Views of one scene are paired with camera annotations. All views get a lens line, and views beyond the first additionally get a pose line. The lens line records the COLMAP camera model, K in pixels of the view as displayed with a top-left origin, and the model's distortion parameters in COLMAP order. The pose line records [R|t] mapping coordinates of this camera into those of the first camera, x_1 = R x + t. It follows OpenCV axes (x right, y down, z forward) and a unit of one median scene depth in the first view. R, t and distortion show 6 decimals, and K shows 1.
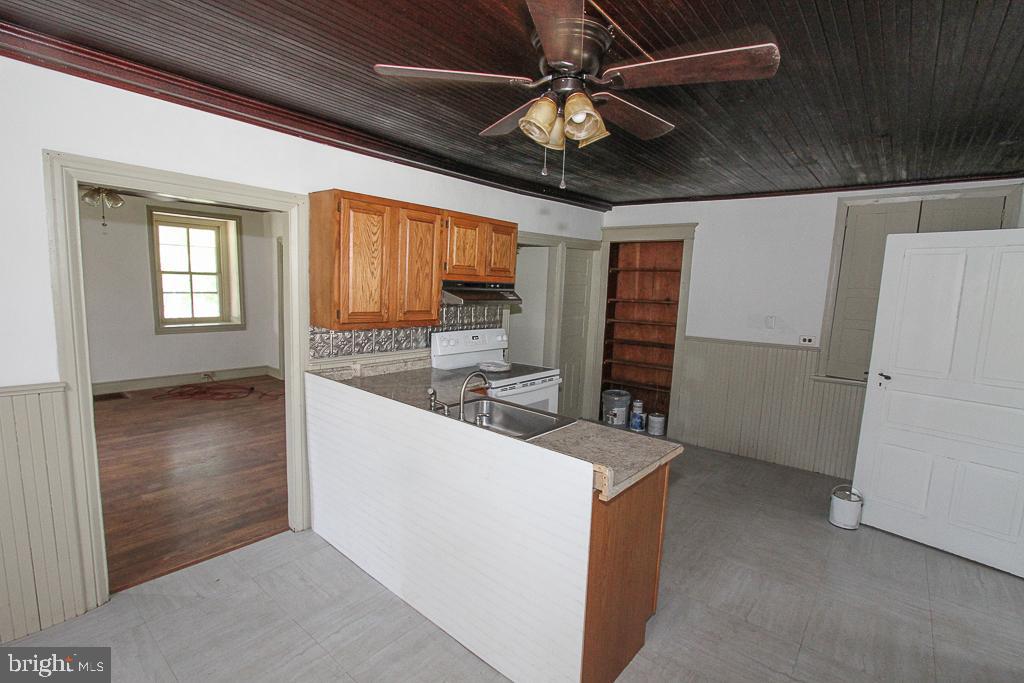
lens RADIAL K [[473.3, 0, 513.4], [0, 473.3, 343.5], [0, 0, 1]] dist [-0.004756, -0.000290]
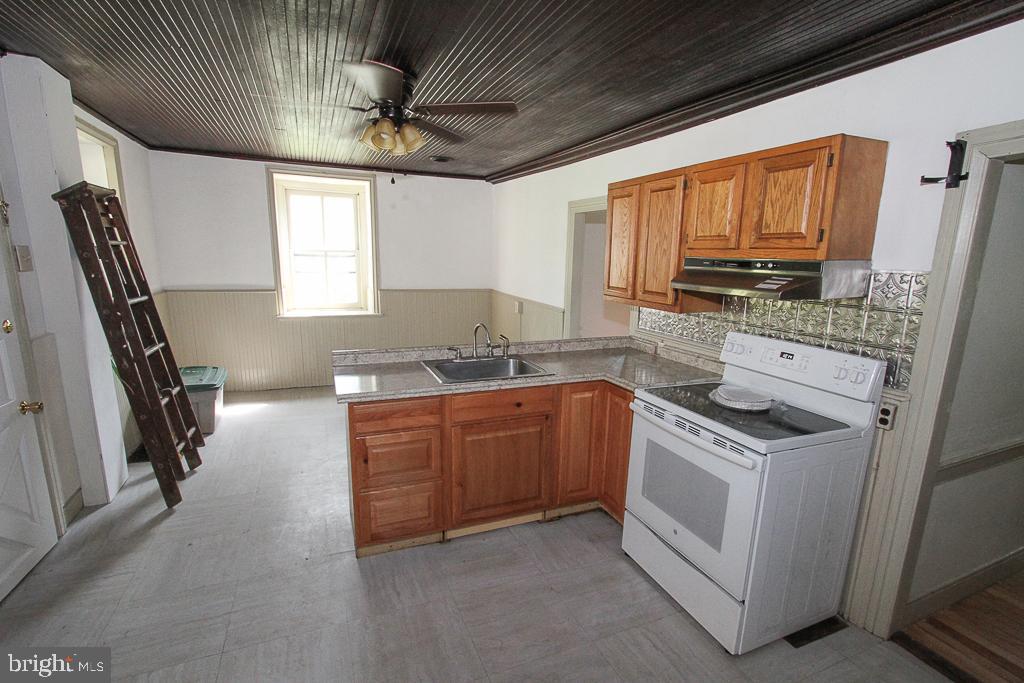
lens RADIAL K [[473.3, 0, 512.1], [0, 473.3, 343.9], [0, 0, 1]] dist [-0.004756, -0.000290]
pose [[-0.455026, 0.120213, -0.882326, 0.697226], [-0.147847, 0.966894, 0.207982, -0.115471], [0.878119, 0.225087, -0.422189, 1.113520]]
